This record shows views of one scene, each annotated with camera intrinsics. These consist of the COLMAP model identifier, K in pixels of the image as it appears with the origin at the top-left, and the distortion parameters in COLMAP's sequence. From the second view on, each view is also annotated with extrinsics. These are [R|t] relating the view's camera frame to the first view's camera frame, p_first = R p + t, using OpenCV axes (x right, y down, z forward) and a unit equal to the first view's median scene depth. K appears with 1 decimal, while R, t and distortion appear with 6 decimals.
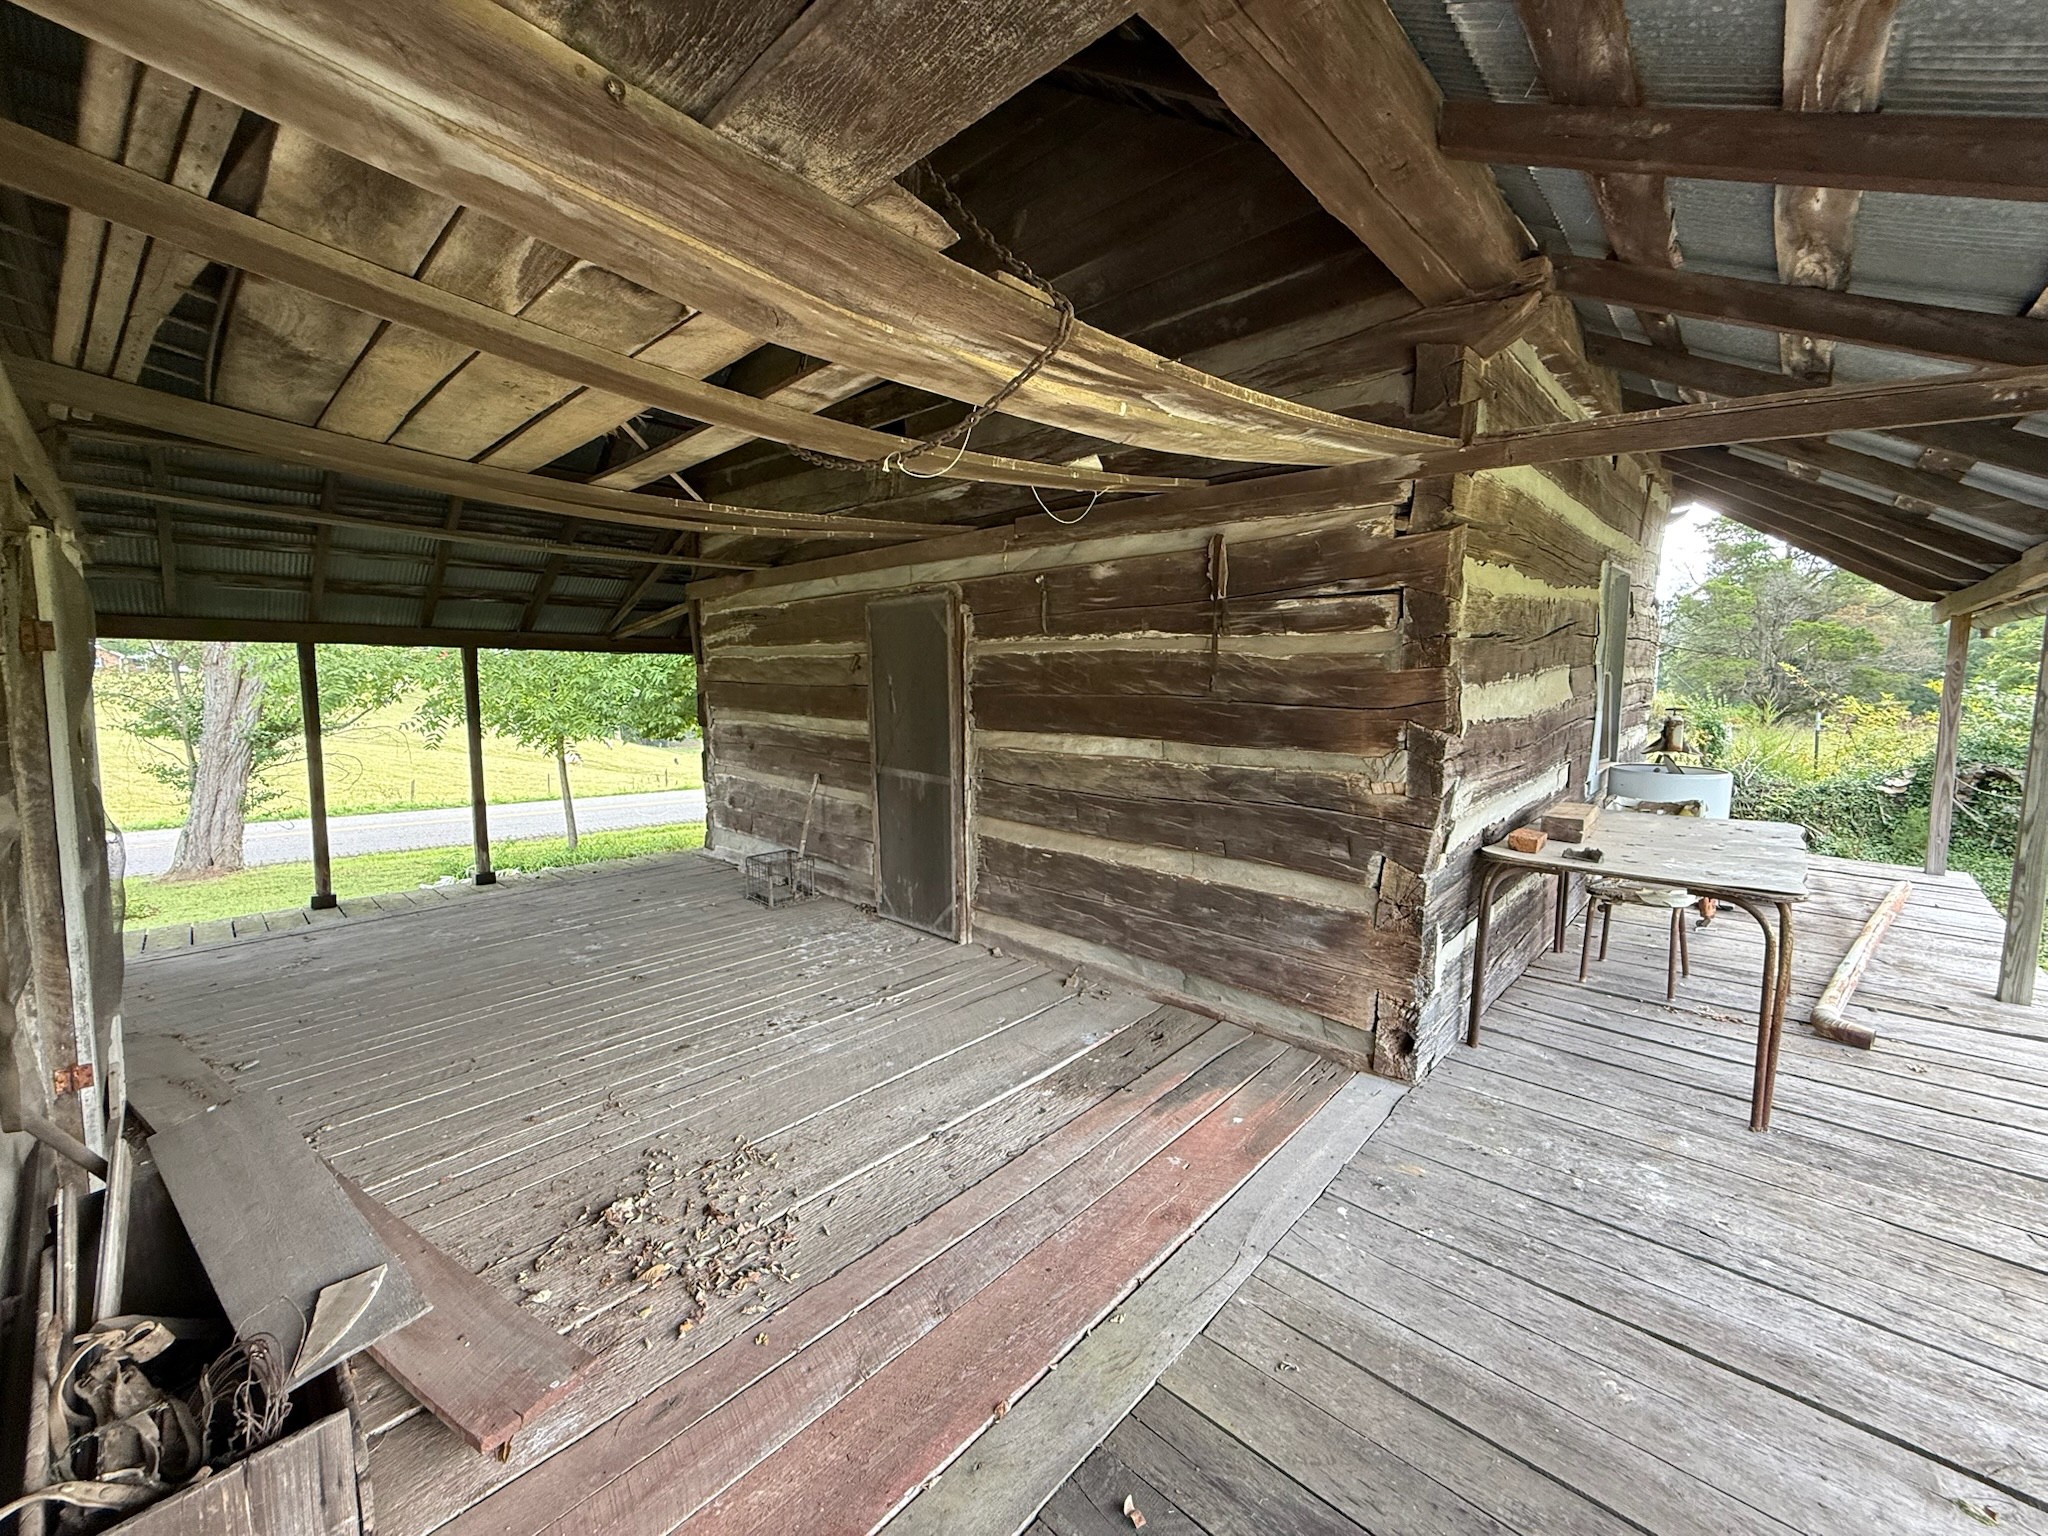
lens RADIAL K [[818.0, 0, 1018.0], [0, 818.0, 767.2], [0, 0, 1]] dist [0.001962, 0.000223]
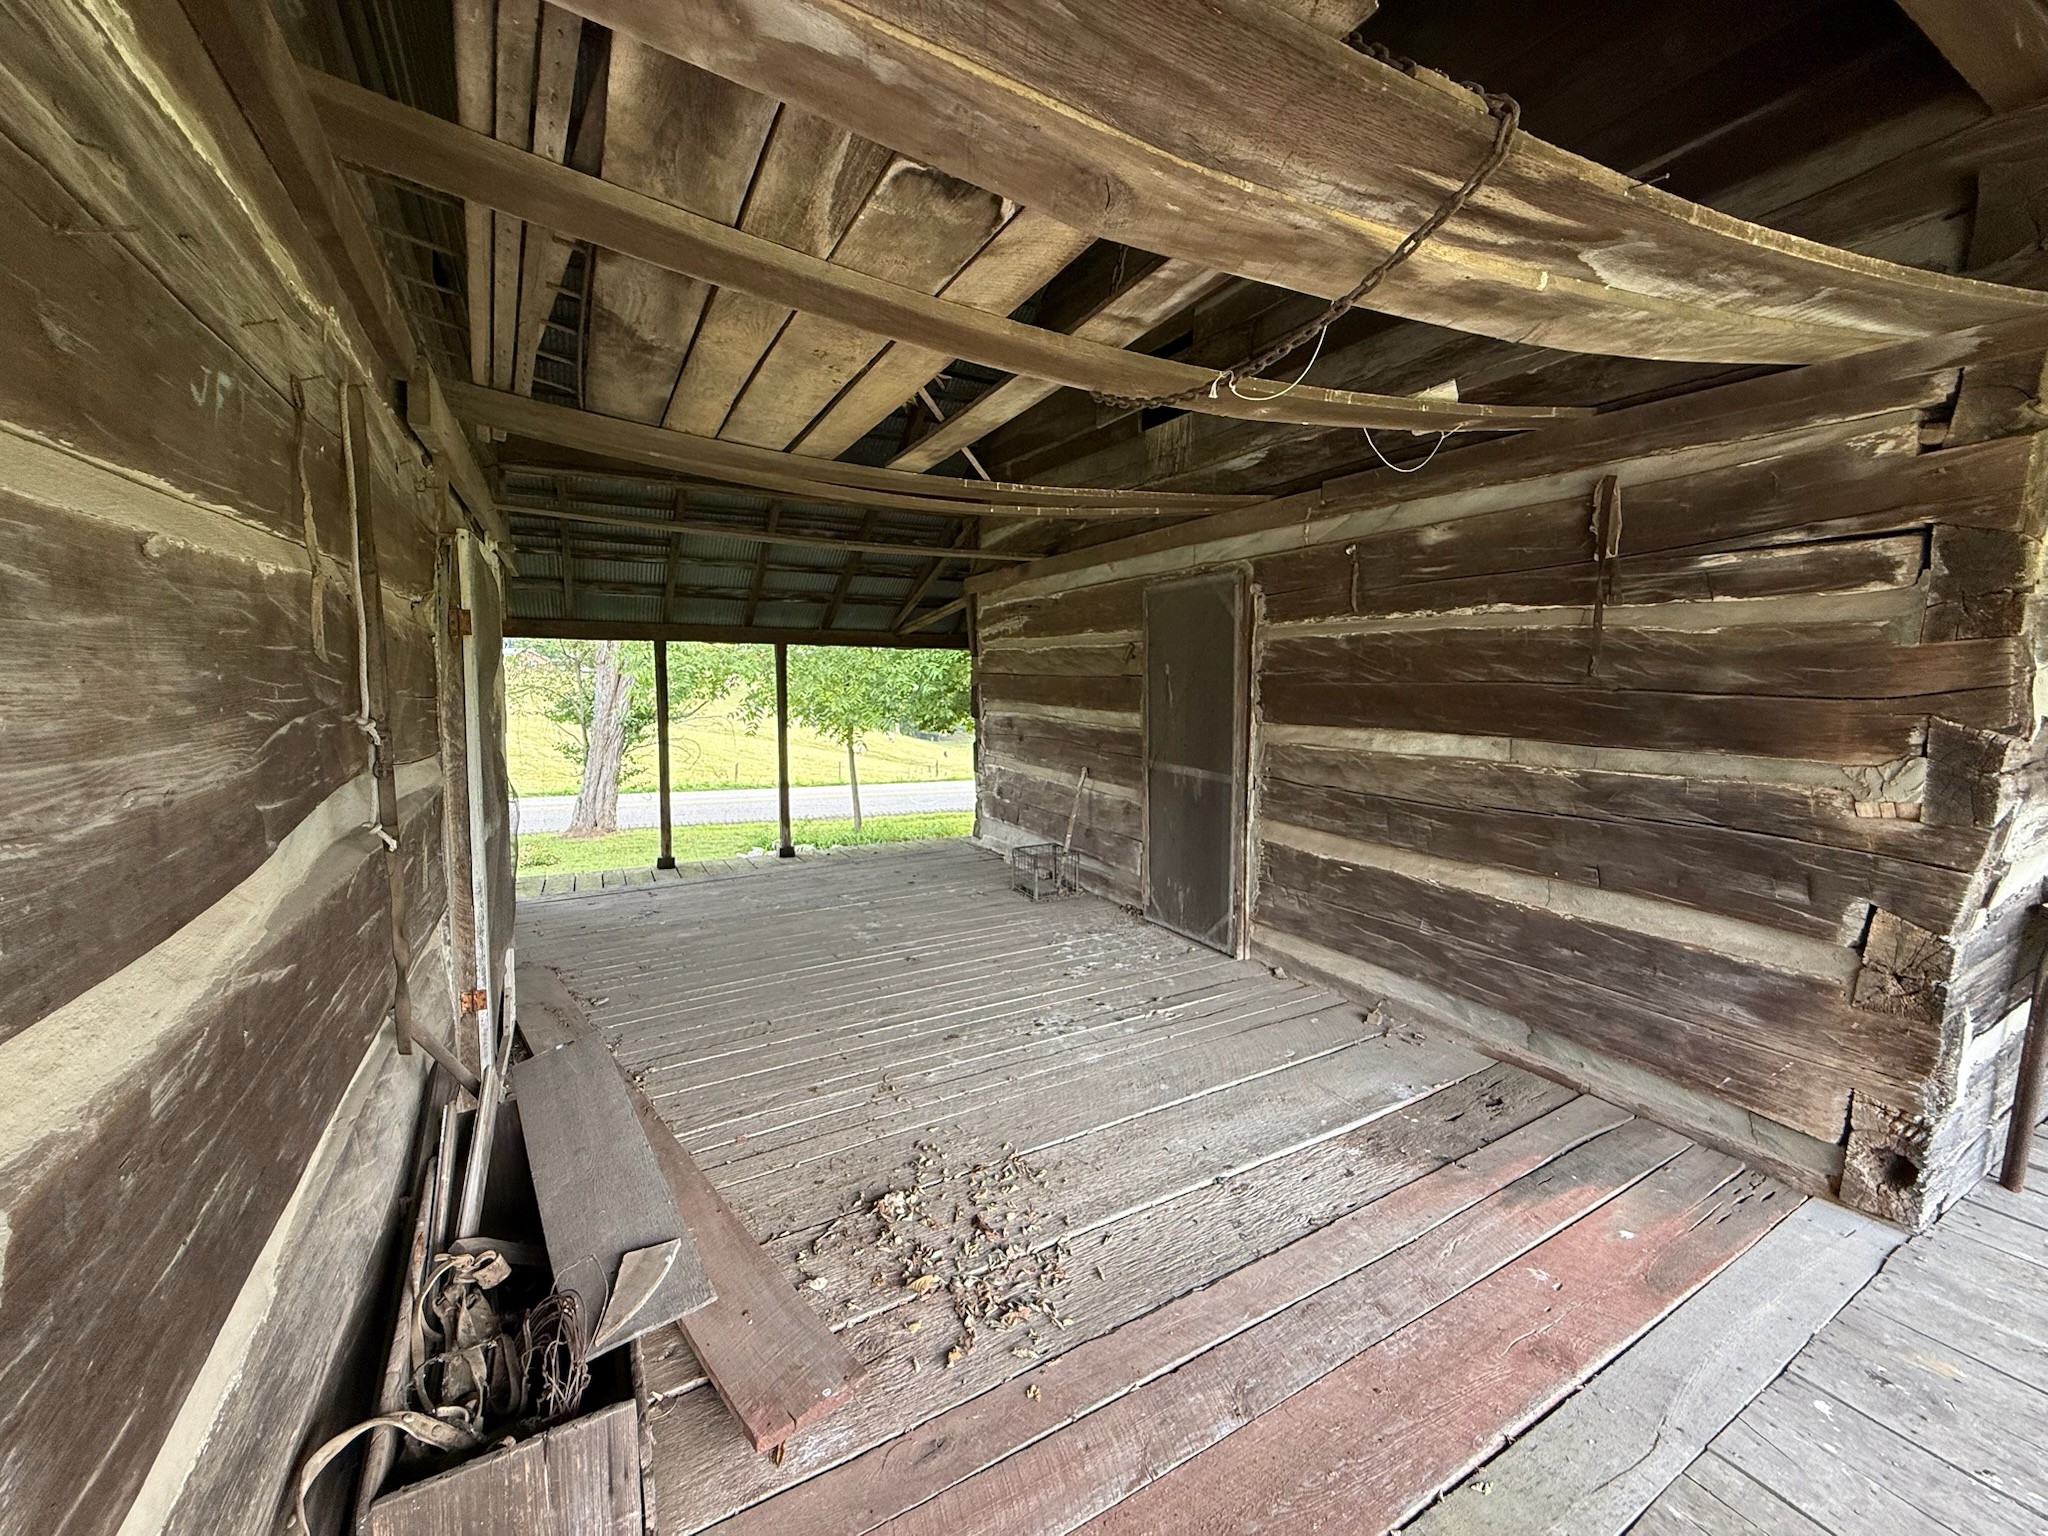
lens RADIAL K [[818.0, 0, 1018.0], [0, 818.0, 767.2], [0, 0, 1]] dist [0.001962, 0.000223]
pose [[0.952791, 0.034163, -0.301699, -0.054905], [-0.034011, 0.999405, 0.005758, 0.010099], [0.301716, 0.004775, 0.953386, 0.094169]]
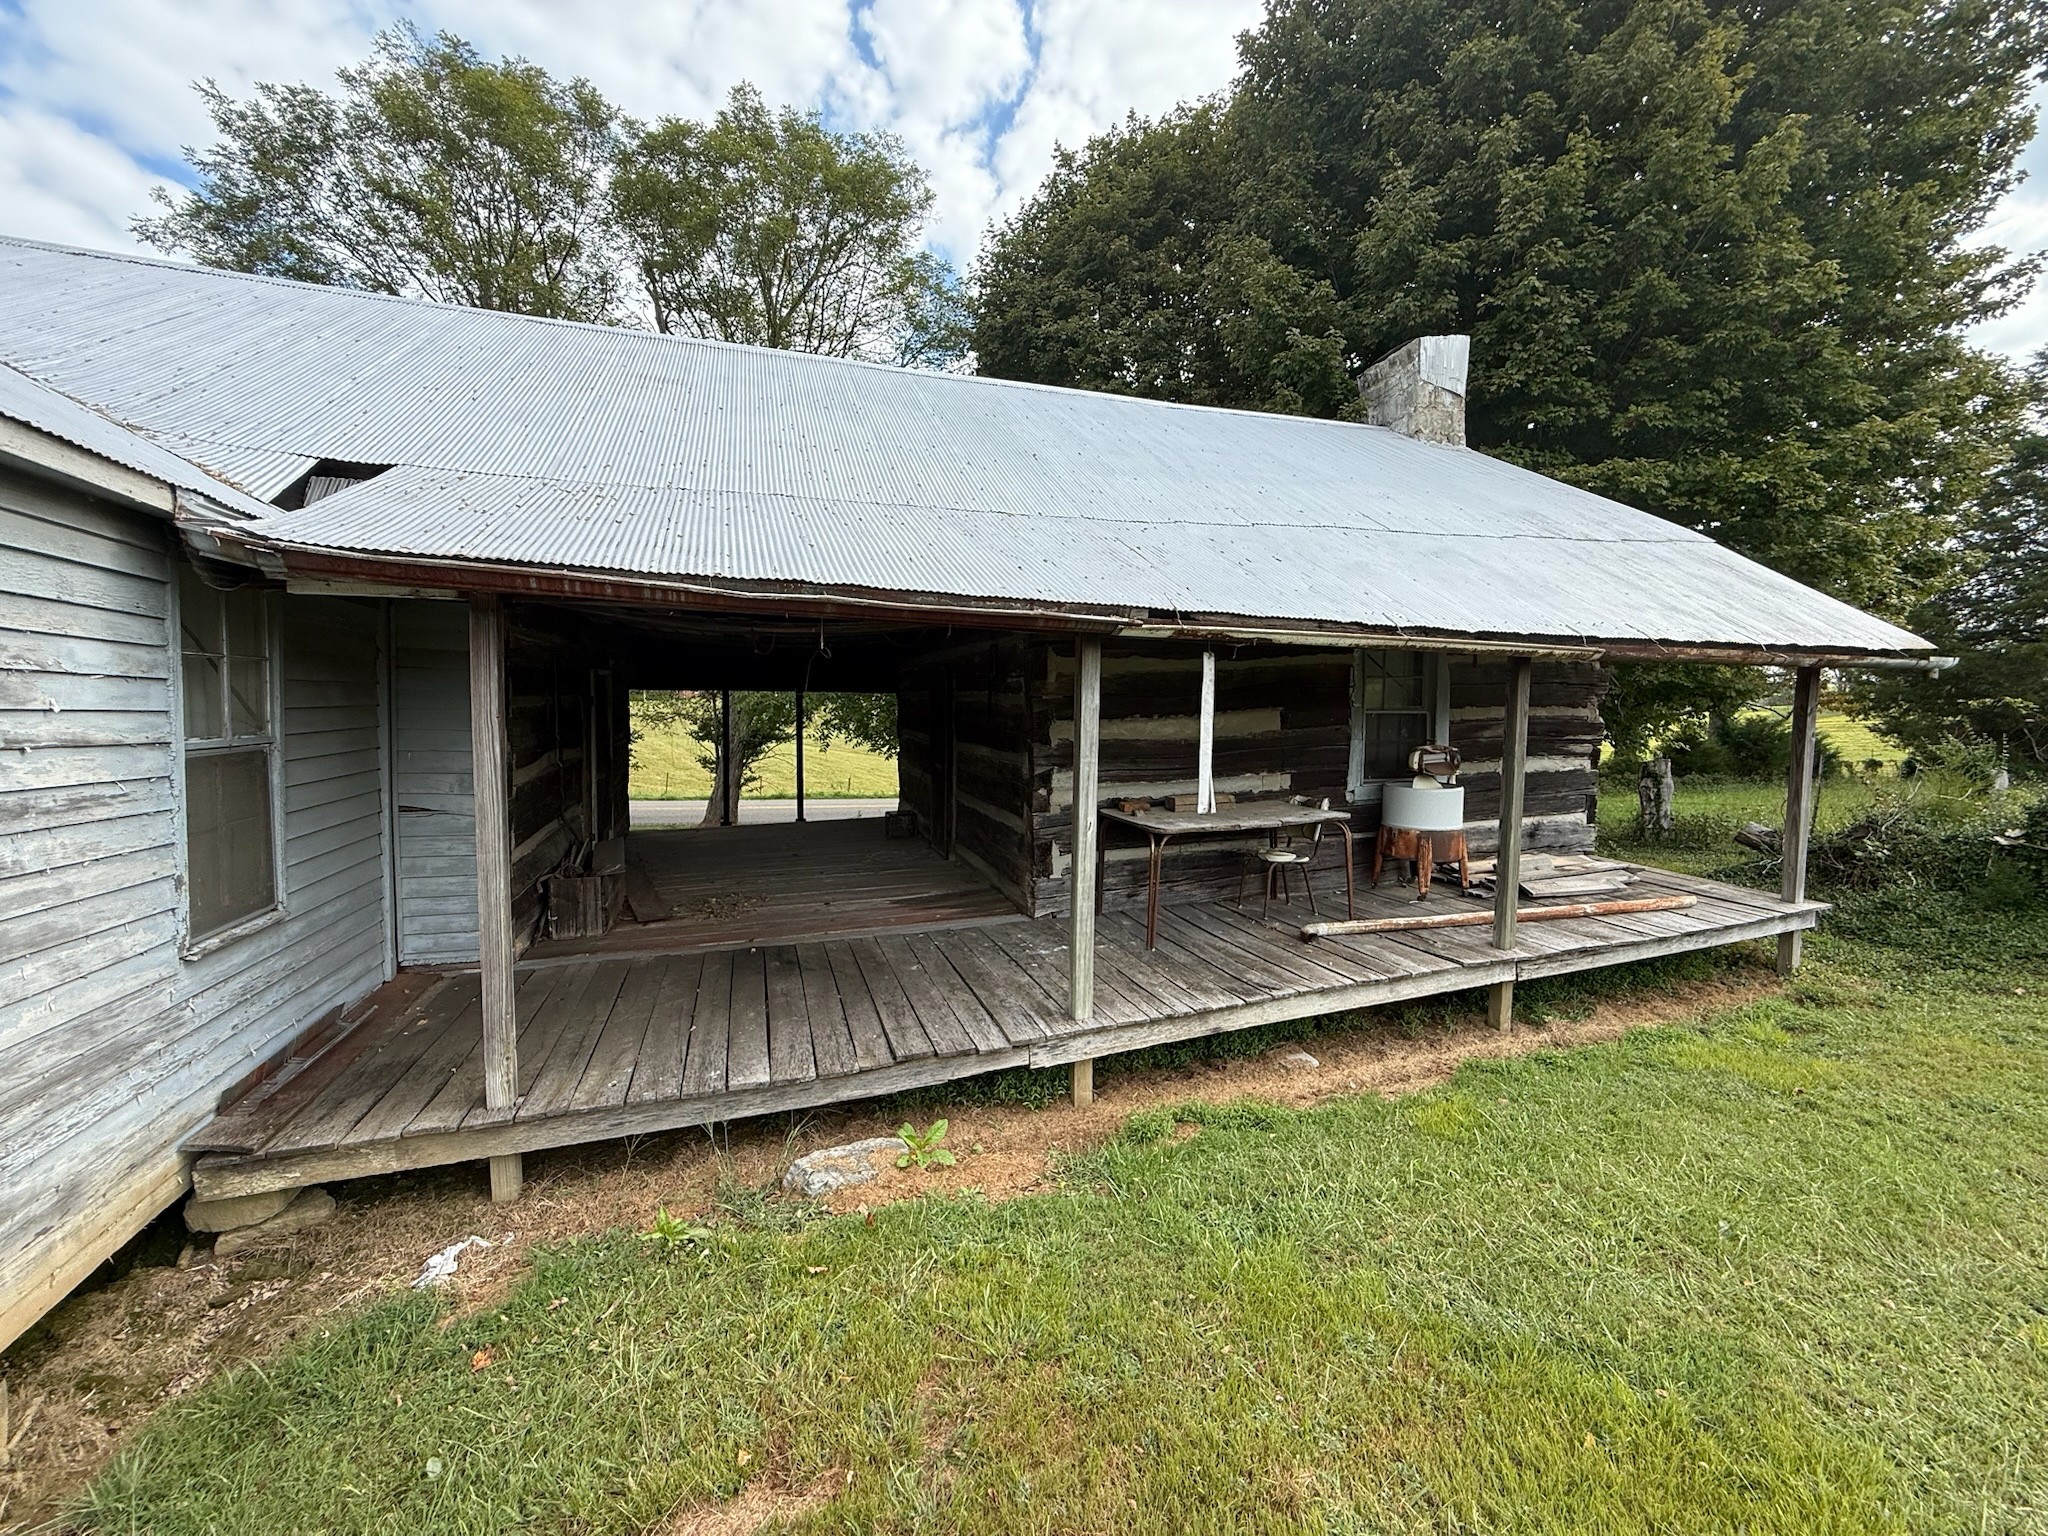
lens RADIAL K [[818.0, 0, 1018.0], [0, 818.0, 767.2], [0, 0, 1]] dist [0.001962, 0.000223]
pose [[0.885345, 0.040034, -0.463208, 1.403858], [-0.052941, 0.998487, -0.014890, 0.048040], [0.461911, 0.037706, 0.886125, -0.831872]]
